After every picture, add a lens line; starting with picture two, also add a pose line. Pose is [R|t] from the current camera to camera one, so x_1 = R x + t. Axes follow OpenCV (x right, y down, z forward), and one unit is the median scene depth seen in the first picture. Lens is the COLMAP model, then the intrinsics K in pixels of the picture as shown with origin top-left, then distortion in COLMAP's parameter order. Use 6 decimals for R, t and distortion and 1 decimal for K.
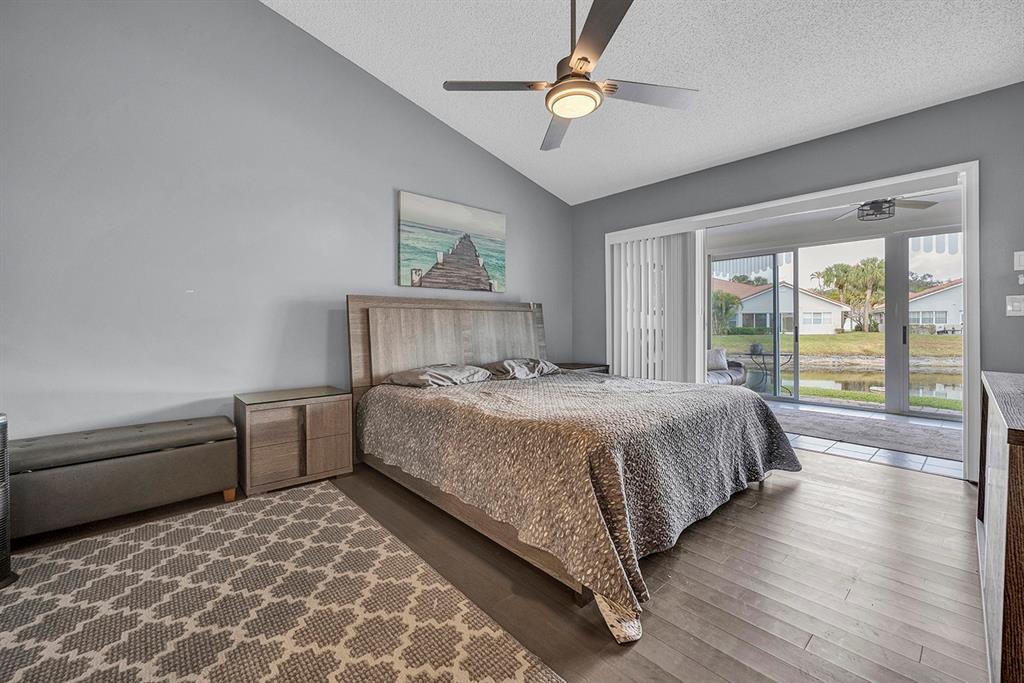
lens RADIAL K [[425.7, 0, 519.7], [0, 425.7, 327.1], [0, 0, 1]] dist [-0.000085, -0.000082]
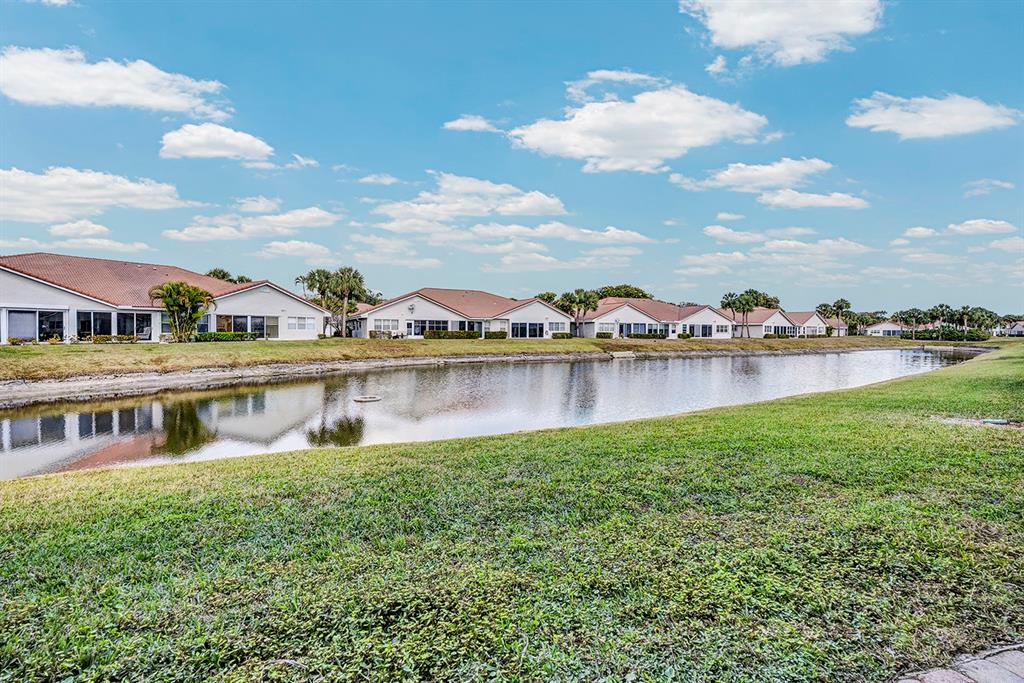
lens RADIAL K [[425.7, 0, 510.4], [0, 425.7, 333.8], [0, 0, 1]] dist [-0.000085, -0.000082]
pose [[0.482271, 0.001540, 0.876021, 1.191901], [-0.001730, 0.999998, -0.000805, 0.040198], [-0.876020, -0.001127, 0.482273, 1.740679]]
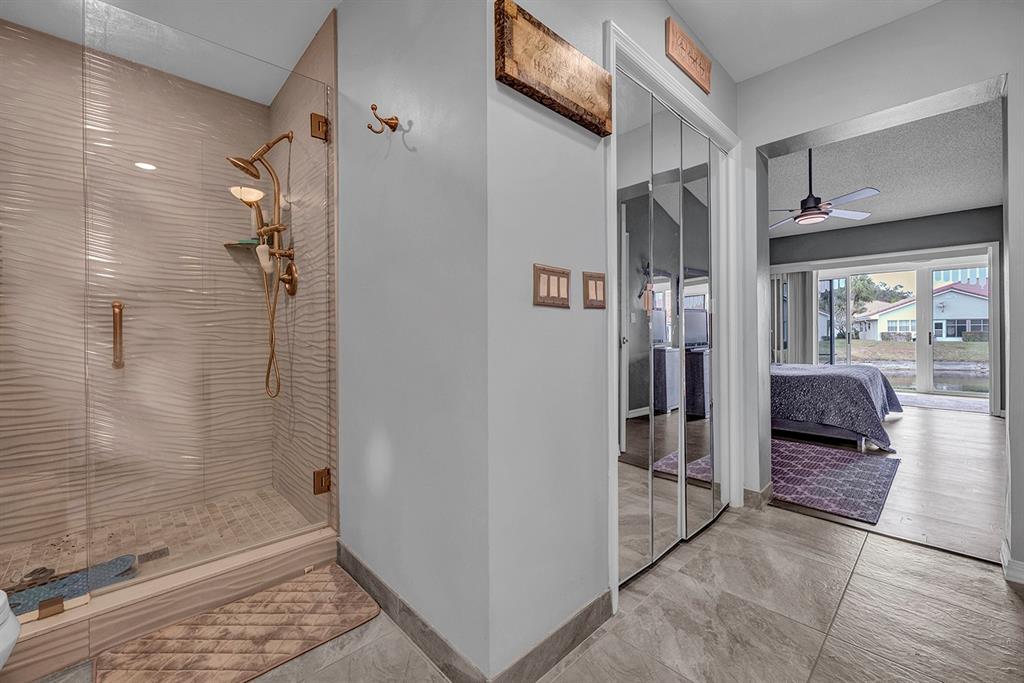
lens RADIAL K [[425.7, 0, 519.8], [0, 425.7, 335.2], [0, 0, 1]] dist [-0.000085, -0.000082]
pose [[0.999192, -0.004157, 0.039985, -0.924696], [0.004297, 0.999985, -0.003393, 0.012177], [-0.039970, 0.003562, 0.999195, -0.654854]]
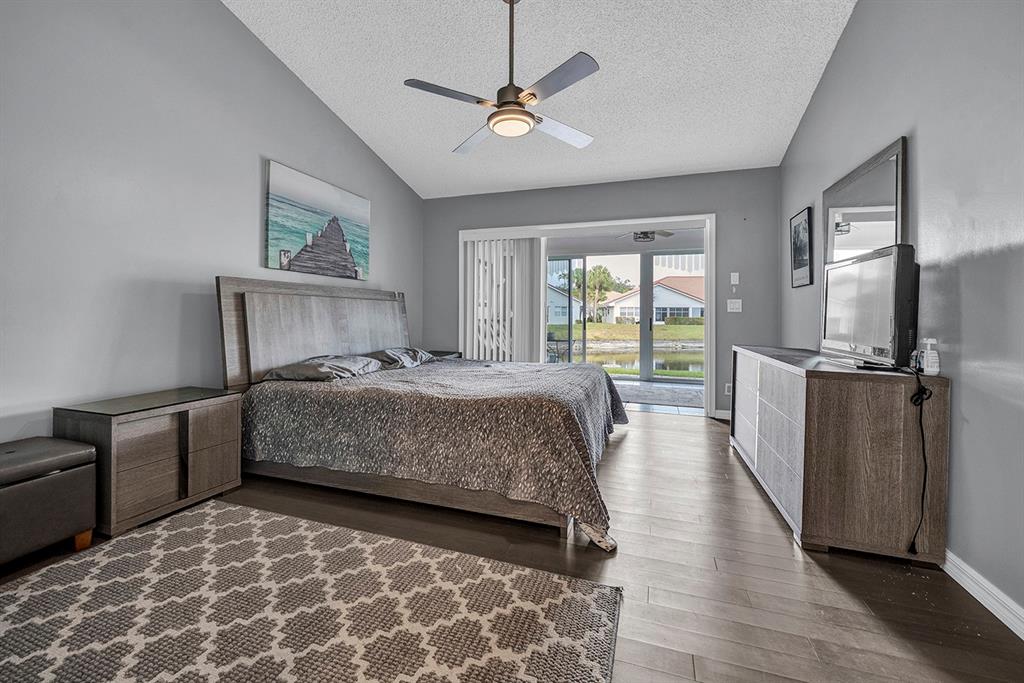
lens RADIAL K [[425.7, 0, 518.4], [0, 425.7, 314.9], [0, 0, 1]] dist [-0.000085, -0.000082]
pose [[0.869176, 0.009557, 0.494410, -0.299561], [-0.006383, 0.999947, -0.008108, 0.003128], [-0.494462, 0.003891, 0.869191, -0.014555]]
